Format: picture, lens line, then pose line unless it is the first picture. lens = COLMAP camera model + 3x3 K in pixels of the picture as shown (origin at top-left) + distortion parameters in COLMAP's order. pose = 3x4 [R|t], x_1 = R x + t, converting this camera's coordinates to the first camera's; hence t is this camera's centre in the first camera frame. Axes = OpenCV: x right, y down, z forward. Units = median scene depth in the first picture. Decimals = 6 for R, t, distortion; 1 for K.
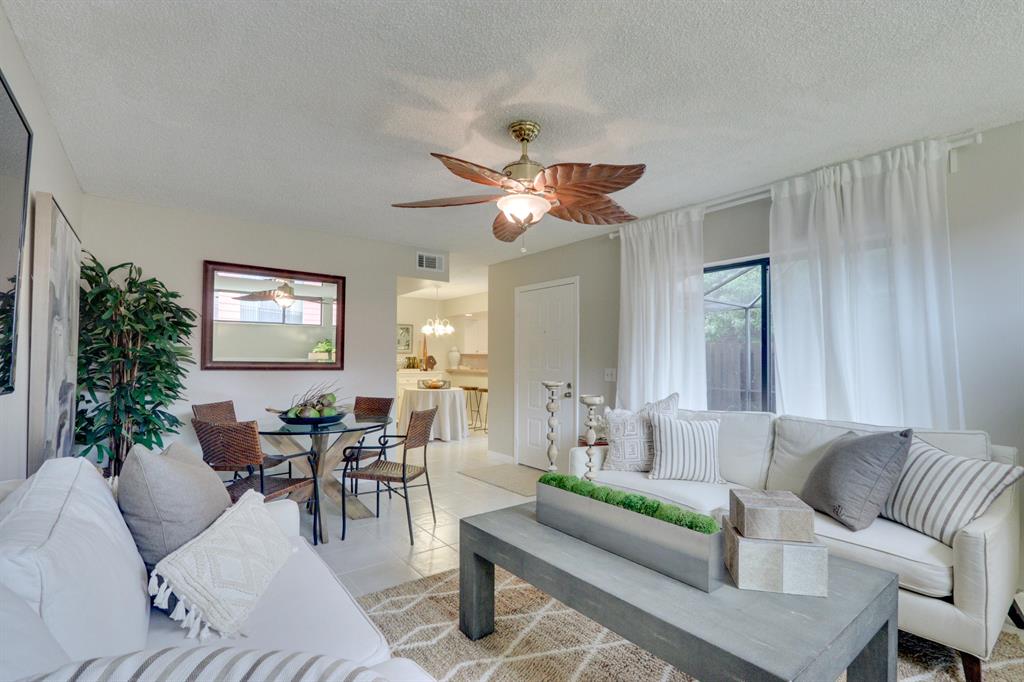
lens RADIAL K [[470.1, 0, 510.8], [0, 470.1, 355.2], [0, 0, 1]] dist [-0.024321, 0.006237]
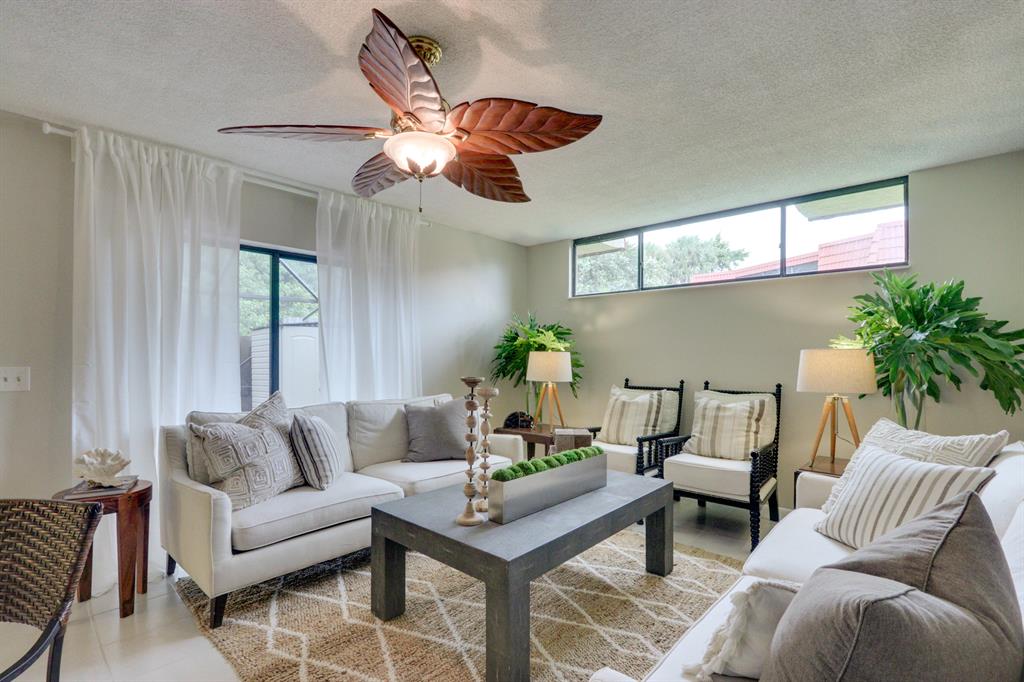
lens RADIAL K [[470.1, 0, 510.8], [0, 470.1, 355.2], [0, 0, 1]] dist [-0.024321, 0.006237]
pose [[-0.169659, 0.000249, 0.985503, -0.652067], [-0.016599, 0.999857, -0.003110, 0.012473], [-0.985363, -0.016886, -0.169630, 0.854077]]
